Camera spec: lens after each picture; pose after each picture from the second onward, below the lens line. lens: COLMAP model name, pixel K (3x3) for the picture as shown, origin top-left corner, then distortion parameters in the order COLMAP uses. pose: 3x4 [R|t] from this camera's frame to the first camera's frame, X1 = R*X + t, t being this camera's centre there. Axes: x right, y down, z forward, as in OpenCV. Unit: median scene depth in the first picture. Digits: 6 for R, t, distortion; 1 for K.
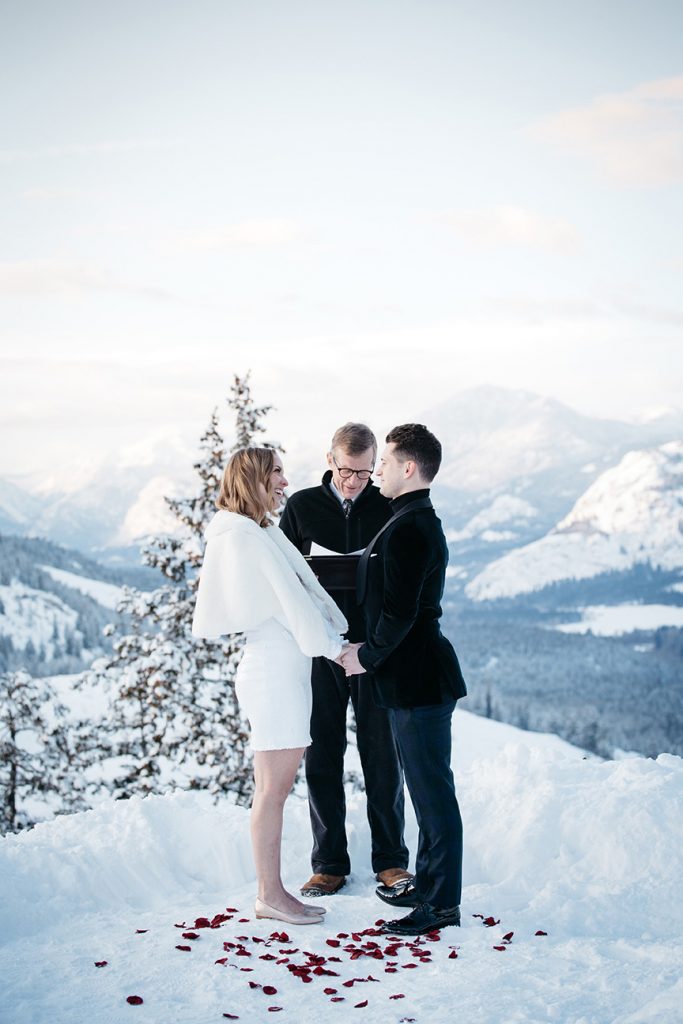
lens RADIAL K [[2372.5, 0, 341.9], [0, 2372.5, 513.6], [0, 0, 1]] dist [-0.326687, 0.557694]
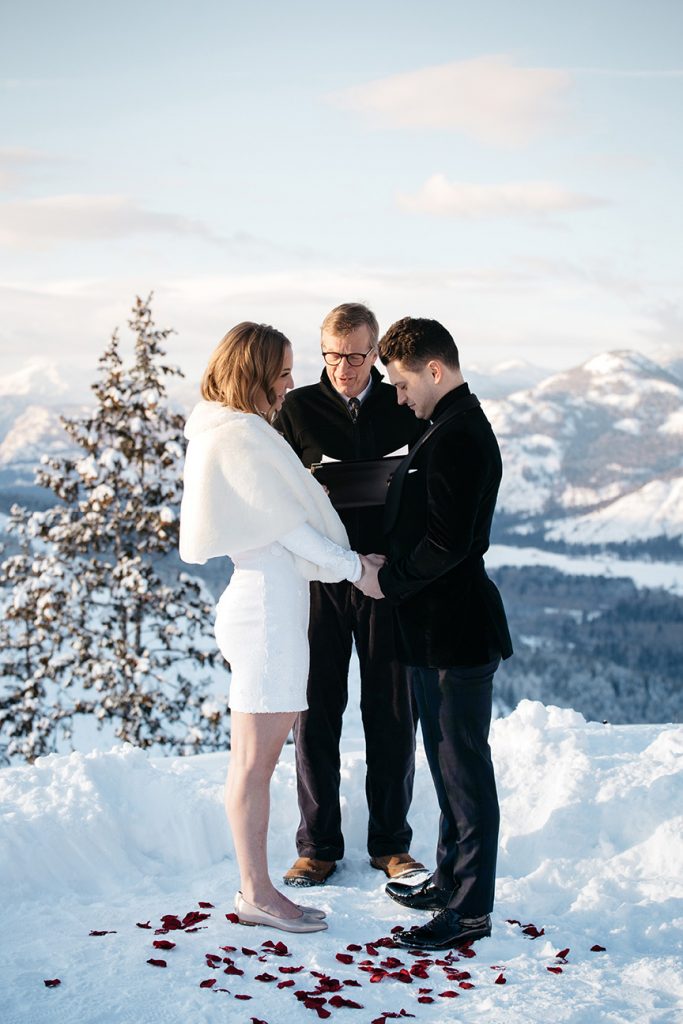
lens RADIAL K [[2209.8, 0, 337.6], [0, 2209.8, 513.2], [0, 0, 1]] dist [-0.259538, -0.407639]
pose [[0.997227, 0.038707, 0.063556, -0.016416], [-0.040472, 0.998823, 0.026725, 0.004045], [-0.062447, -0.029224, 0.997620, 0.076922]]
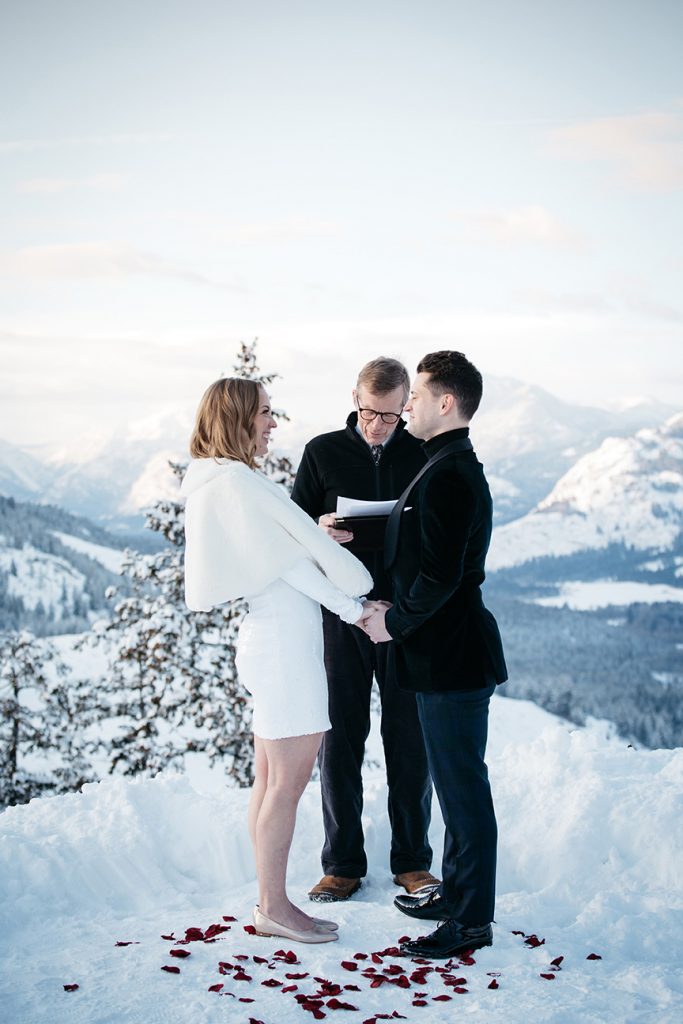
lens RADIAL K [[2201.3, 0, 339.6], [0, 2201.3, 512.5], [0, 0, 1]] dist [-0.215567, -0.812194]
pose [[0.999705, 0.024159, 0.002384, -0.003665], [-0.024182, 0.999658, 0.009909, 0.003735], [-0.002144, -0.009964, 0.999948, 0.062671]]
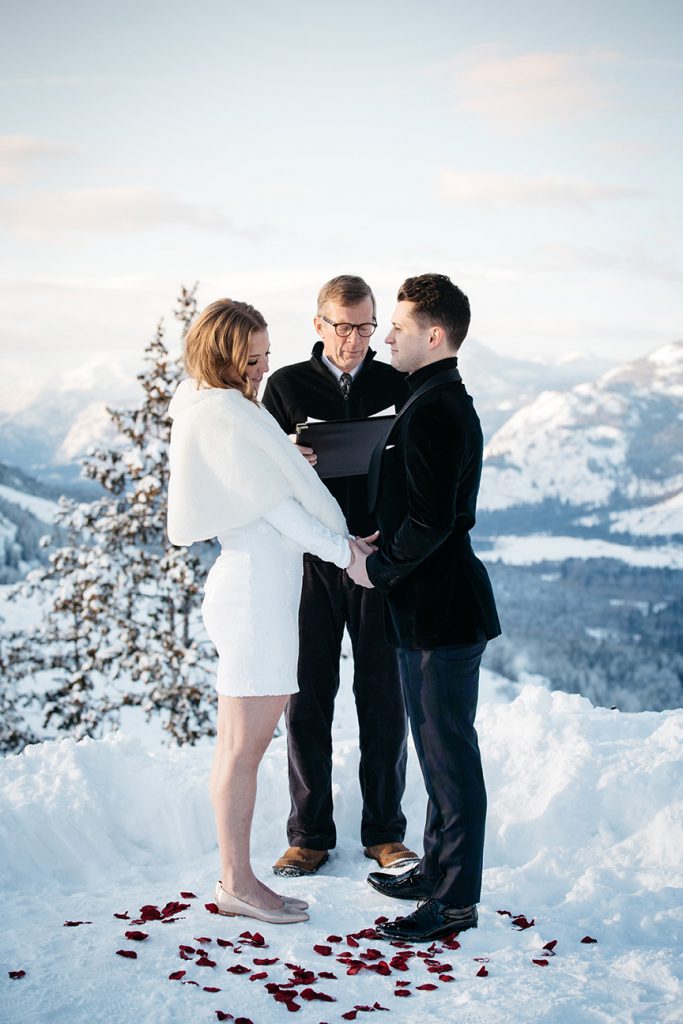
lens RADIAL K [[2209.8, 0, 337.6], [0, 2209.8, 513.2], [0, 0, 1]] dist [-0.259538, -0.407639]
pose [[0.998921, 0.032800, 0.032880, -0.007588], [-0.033815, 0.998953, 0.030801, 0.005386], [-0.031835, -0.031880, 0.998985, 0.082867]]
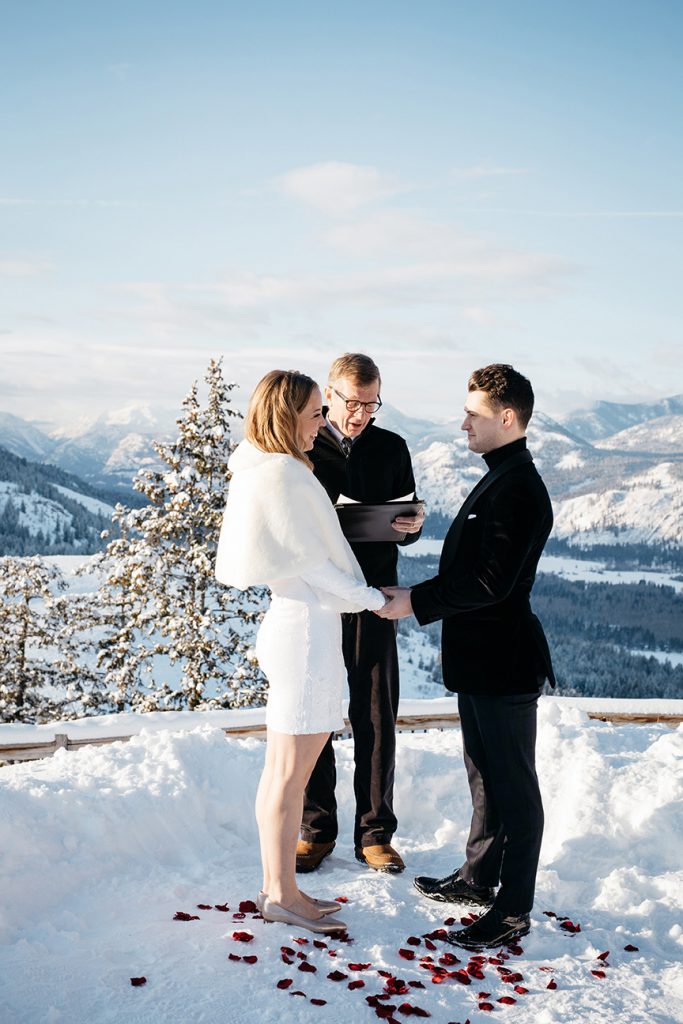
lens RADIAL K [[1474.2, 0, 342.4], [0, 1474.2, 508.8], [0, 0, 1]] dist [0.002590, 0.055586]
pose [[0.994364, 0.080061, 0.069500, -0.021964], [-0.081868, 0.996365, 0.023560, 0.002523], [-0.067362, -0.029117, 0.997304, 0.130559]]
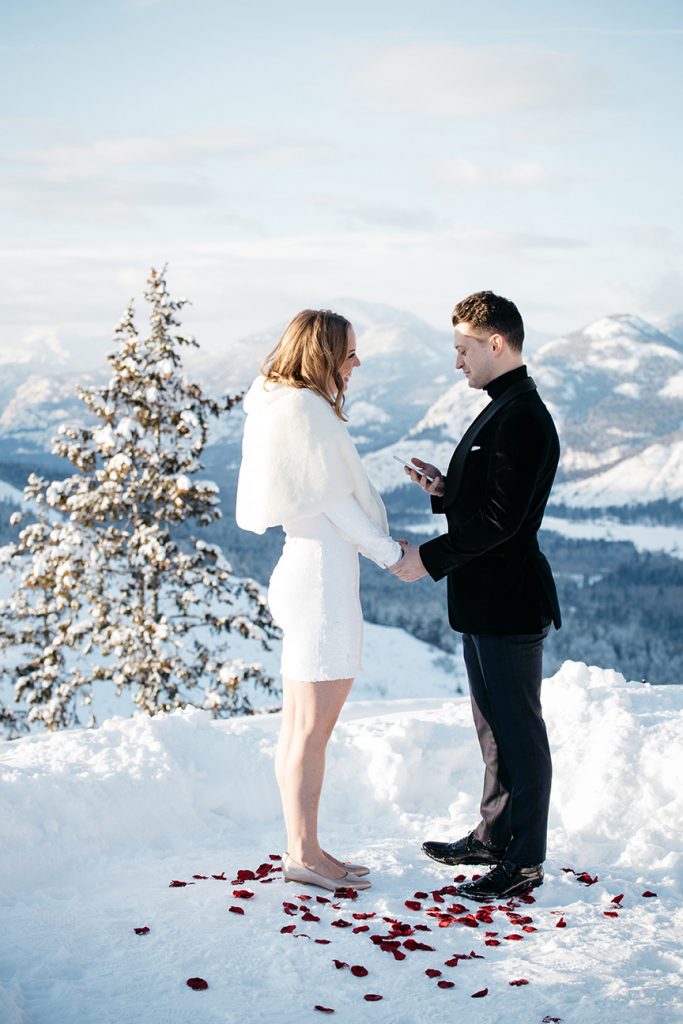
lens RADIAL K [[2209.8, 0, 337.6], [0, 2209.8, 513.2], [0, 0, 1]] dist [-0.259538, -0.407639]
pose [[0.997438, 0.030372, 0.064762, -0.023966], [-0.033151, 0.998555, 0.042285, 0.003261], [-0.063384, -0.044323, 0.997004, 0.064863]]
